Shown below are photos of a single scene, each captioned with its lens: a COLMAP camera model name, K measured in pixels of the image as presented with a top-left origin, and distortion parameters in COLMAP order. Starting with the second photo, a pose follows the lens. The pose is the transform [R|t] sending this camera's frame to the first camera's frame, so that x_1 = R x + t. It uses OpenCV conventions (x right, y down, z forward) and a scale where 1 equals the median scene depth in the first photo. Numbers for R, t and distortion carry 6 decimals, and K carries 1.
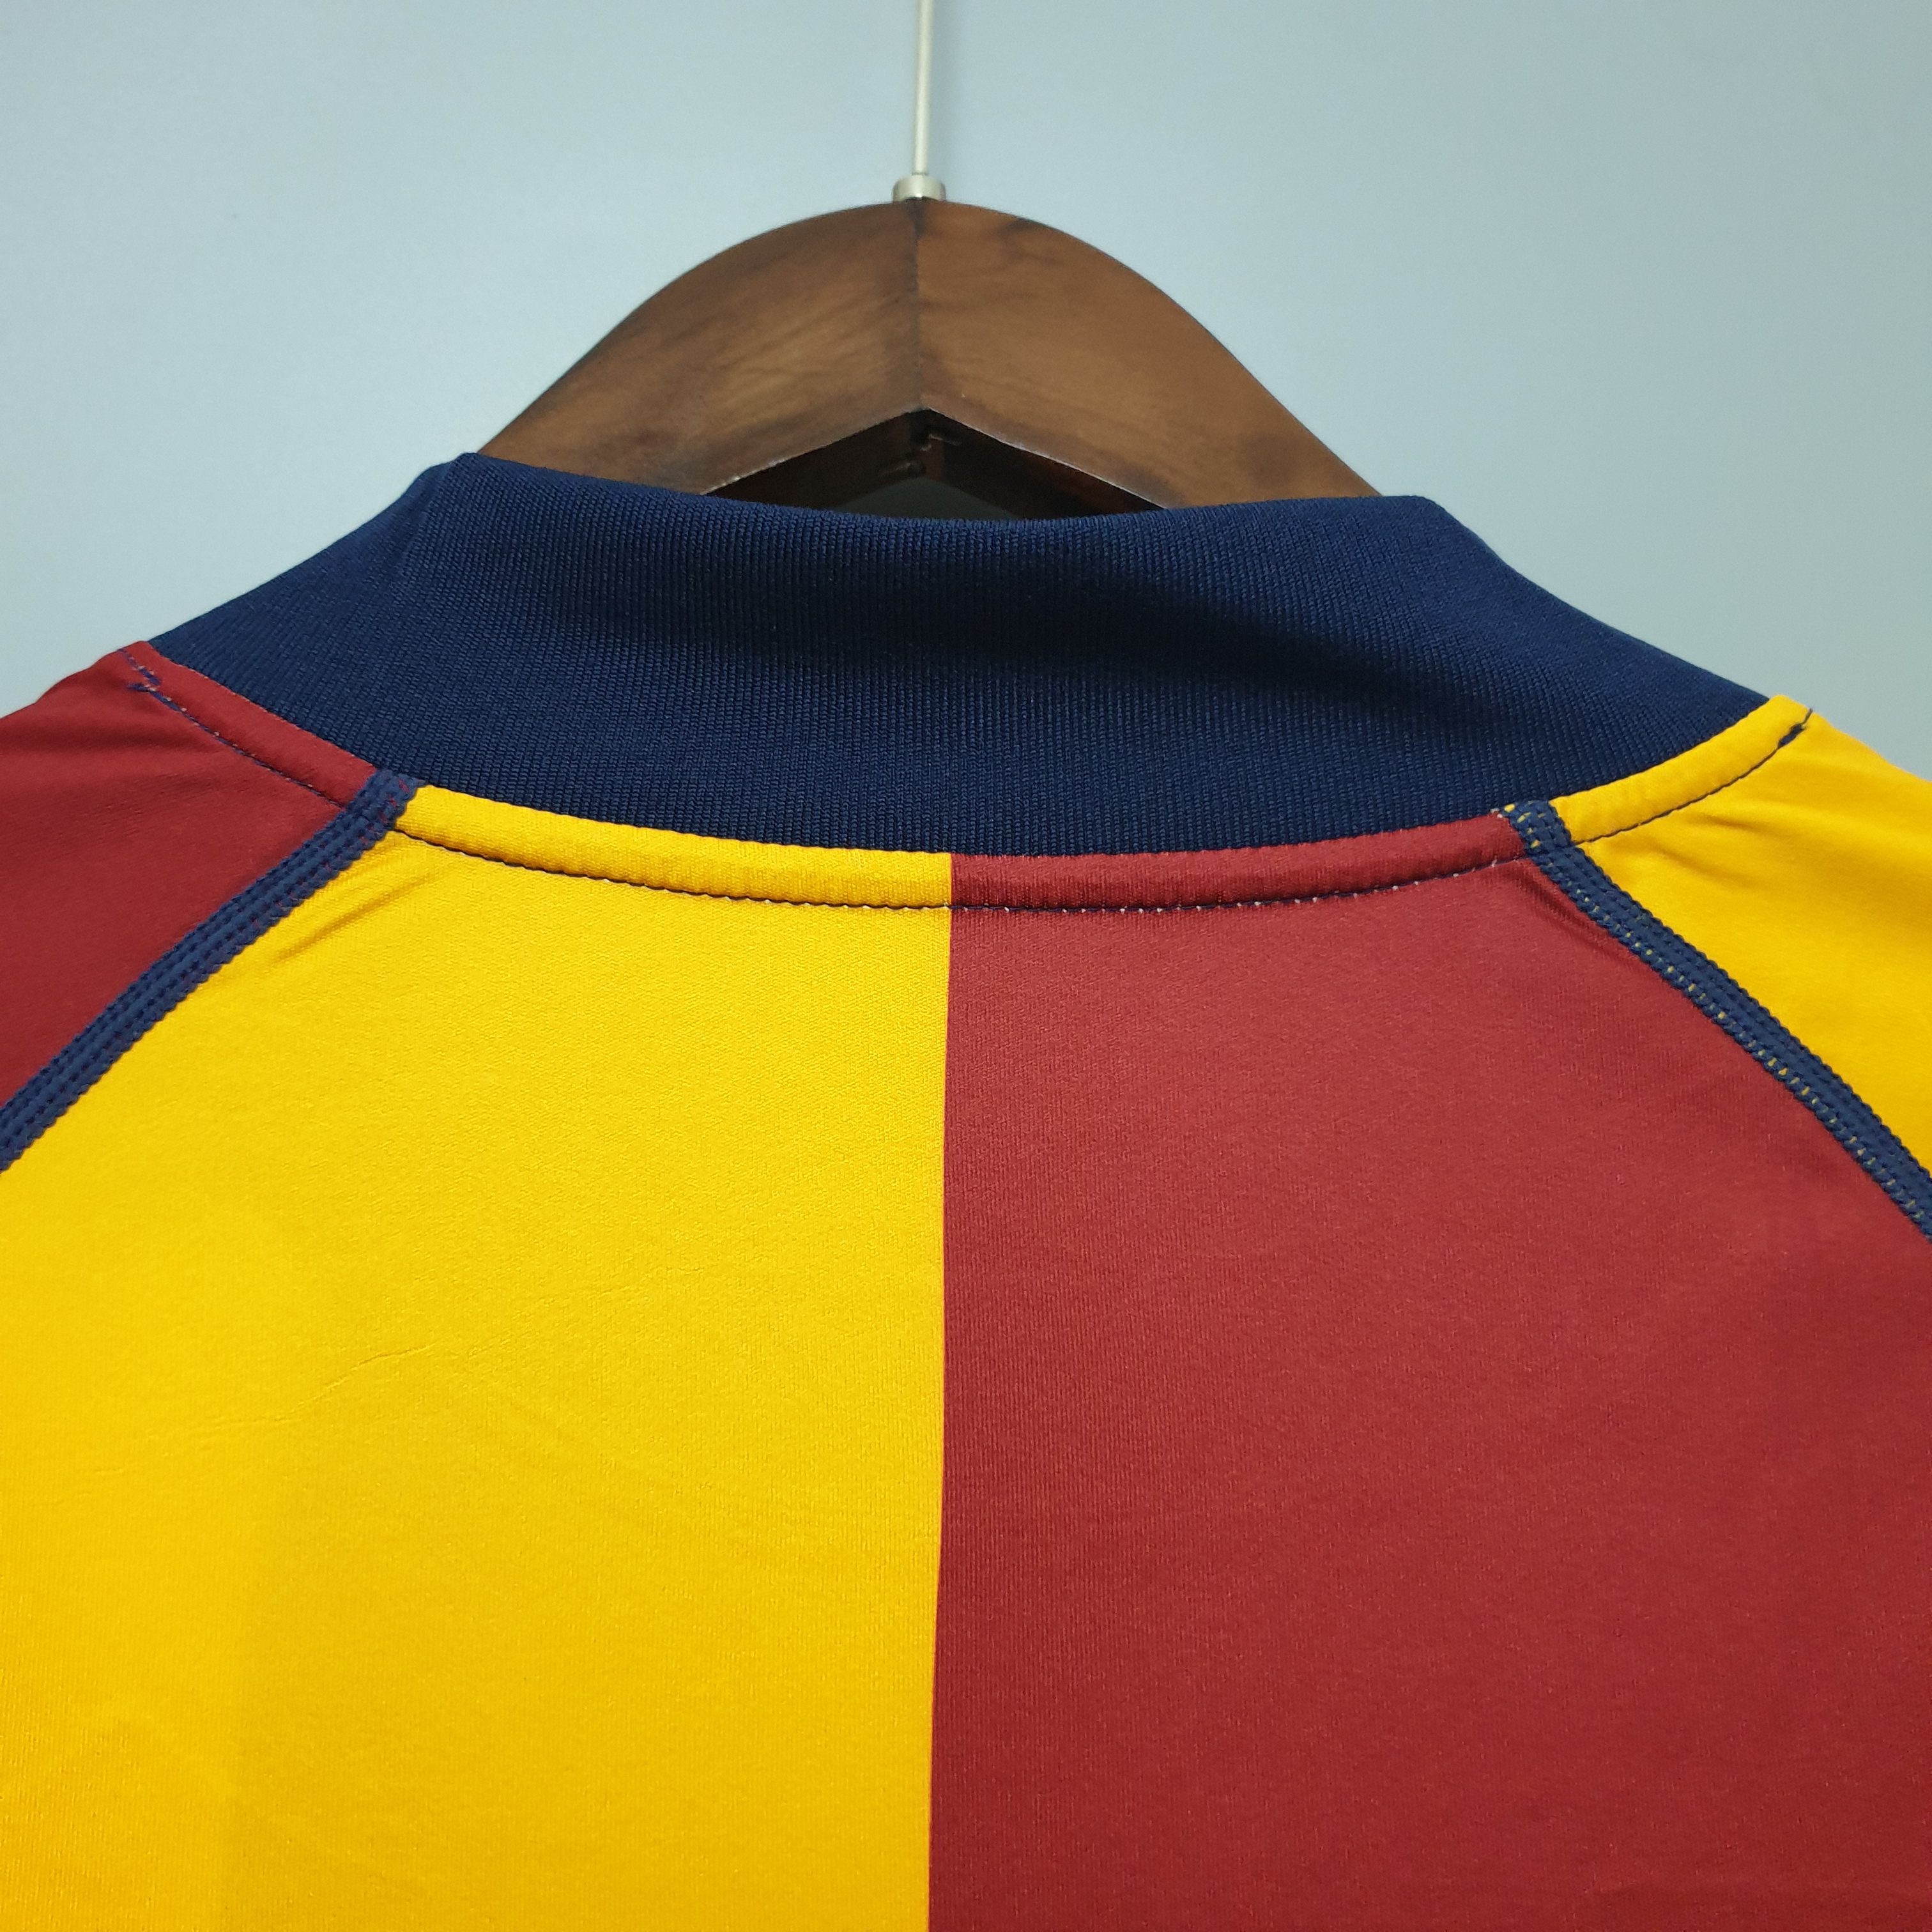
lens RADIAL K [[2343.3, 0, 971.1], [0, 2343.3, 981.7], [0, 0, 1]] dist [0.396485, -2.127309]
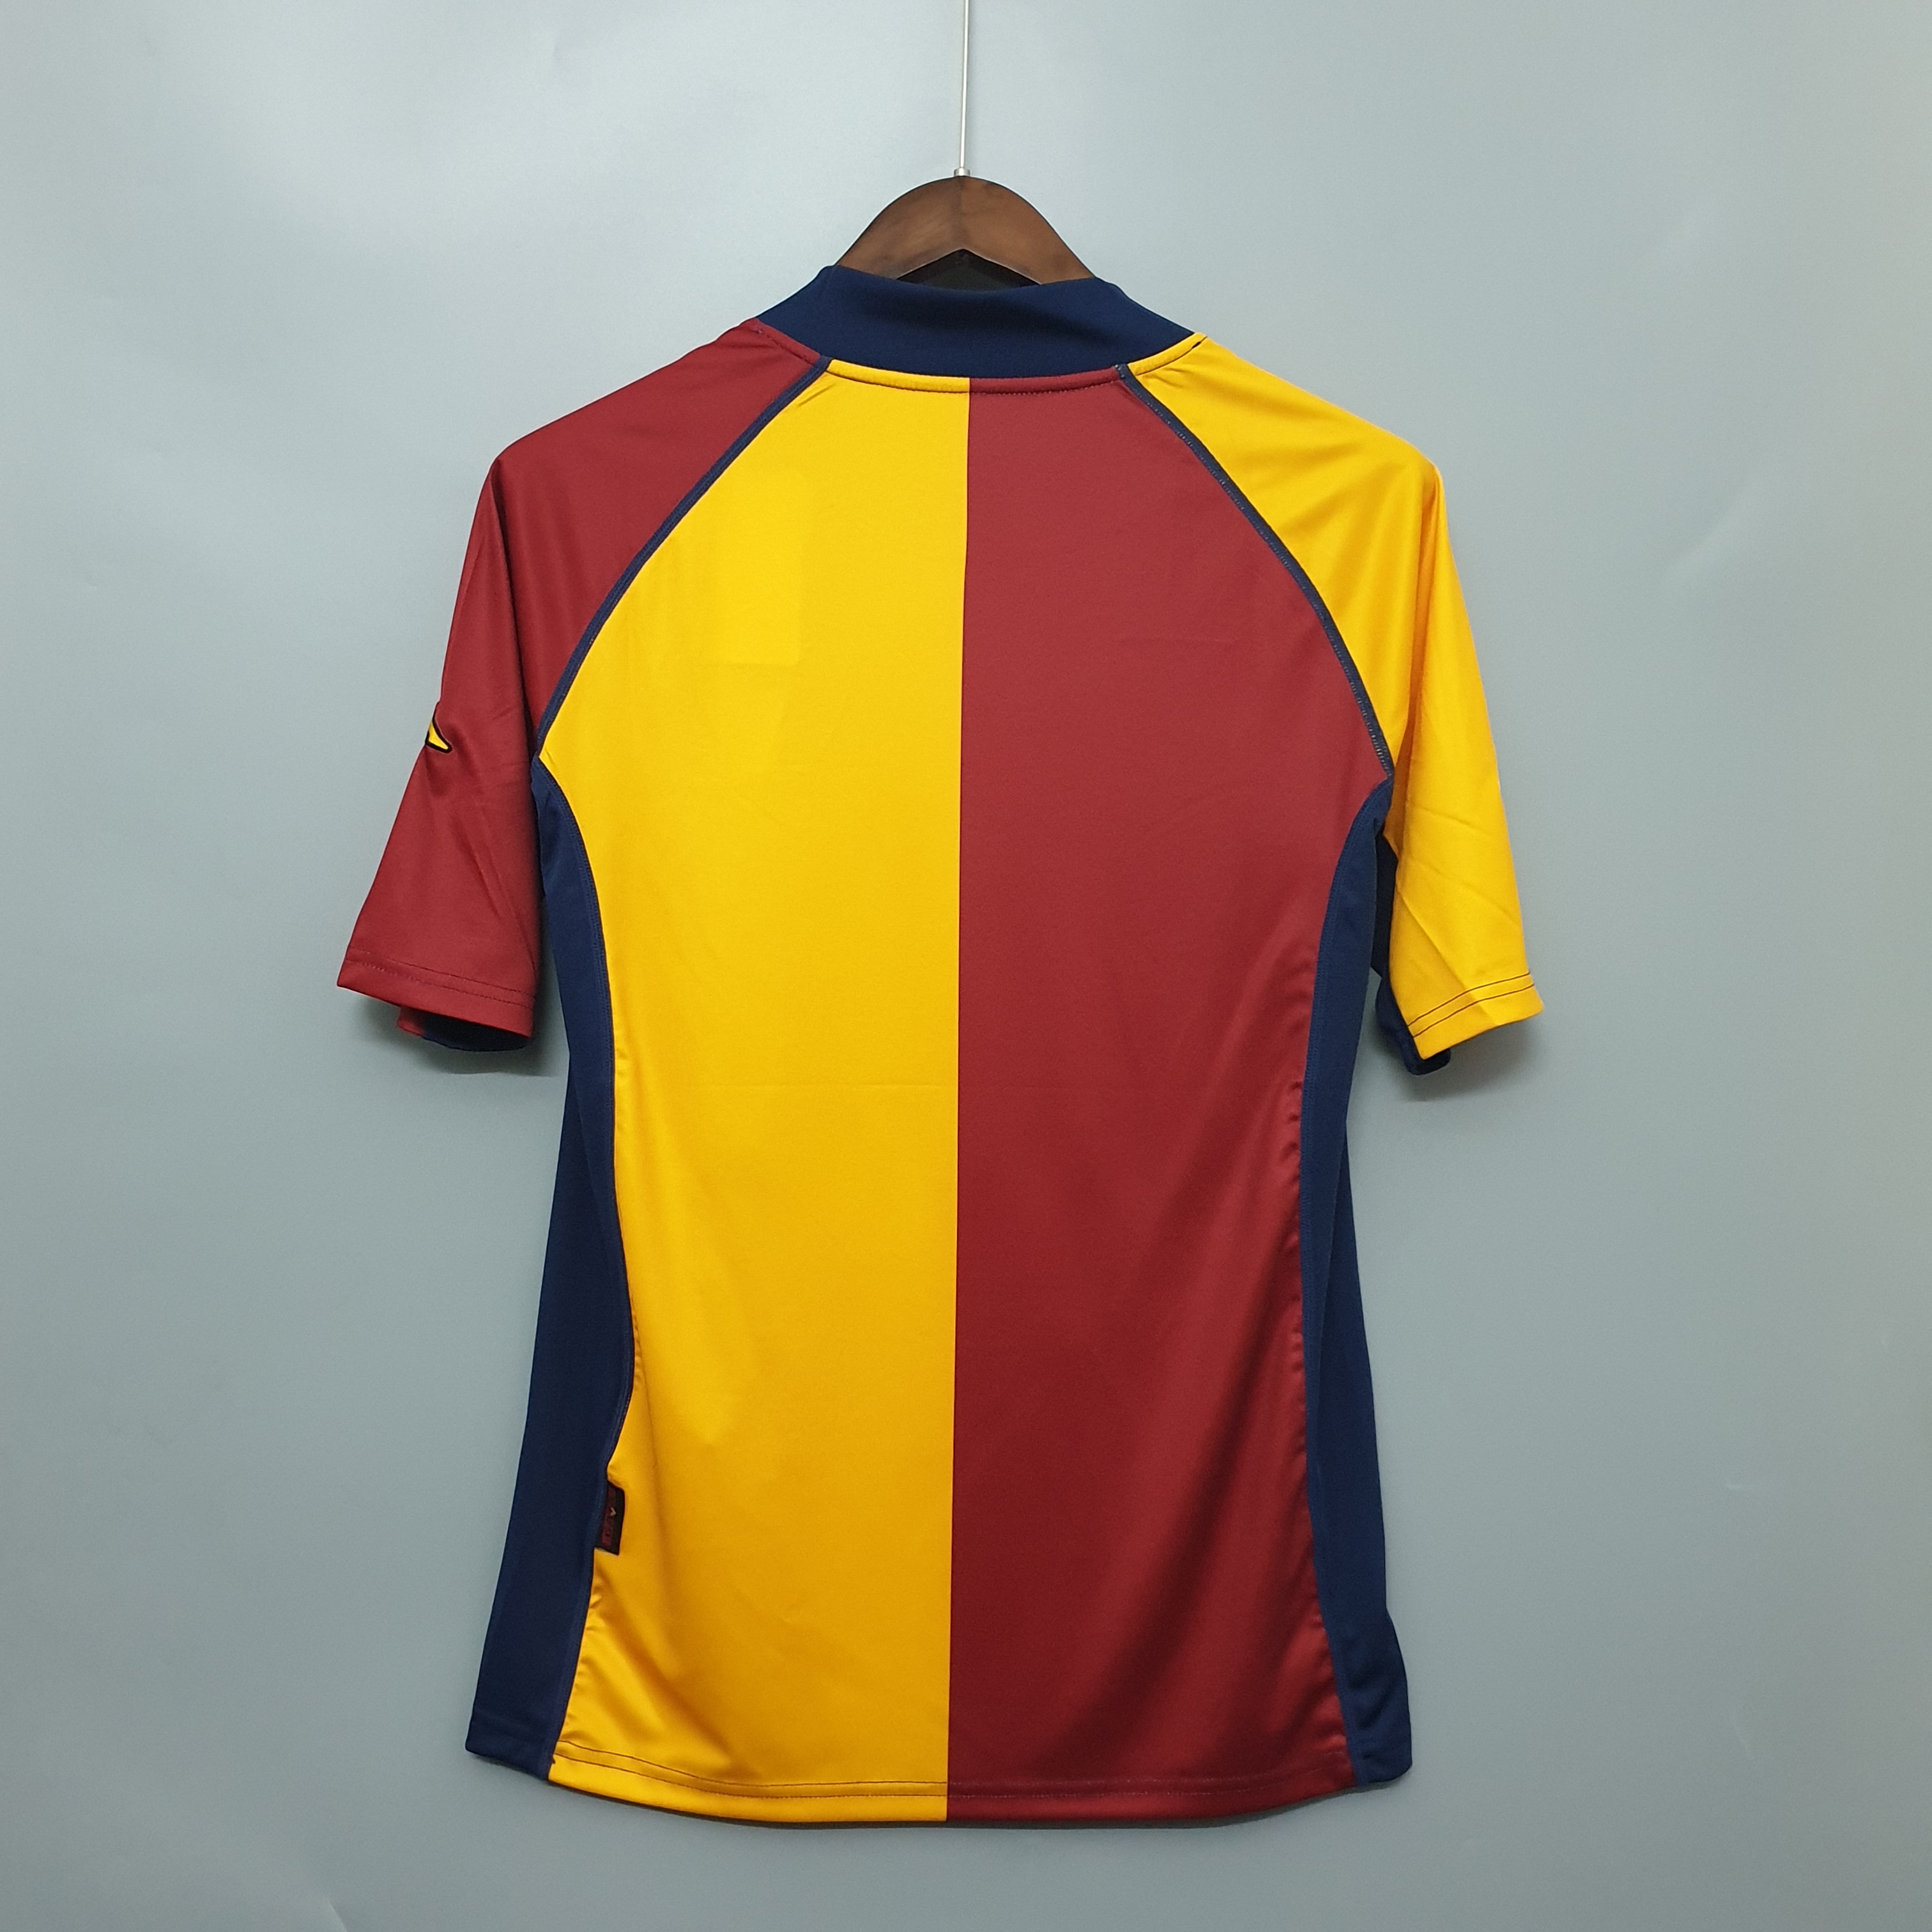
lens RADIAL K [[2343.3, 0, 971.1], [0, 2343.3, 981.7], [0, 0, 1]] dist [0.396485, -2.127309]
pose [[0.999750, 0.008138, -0.020848, 0.080387], [-0.003938, 0.980979, 0.194072, 0.151186], [0.022031, -0.193941, 0.980766, -2.882967]]
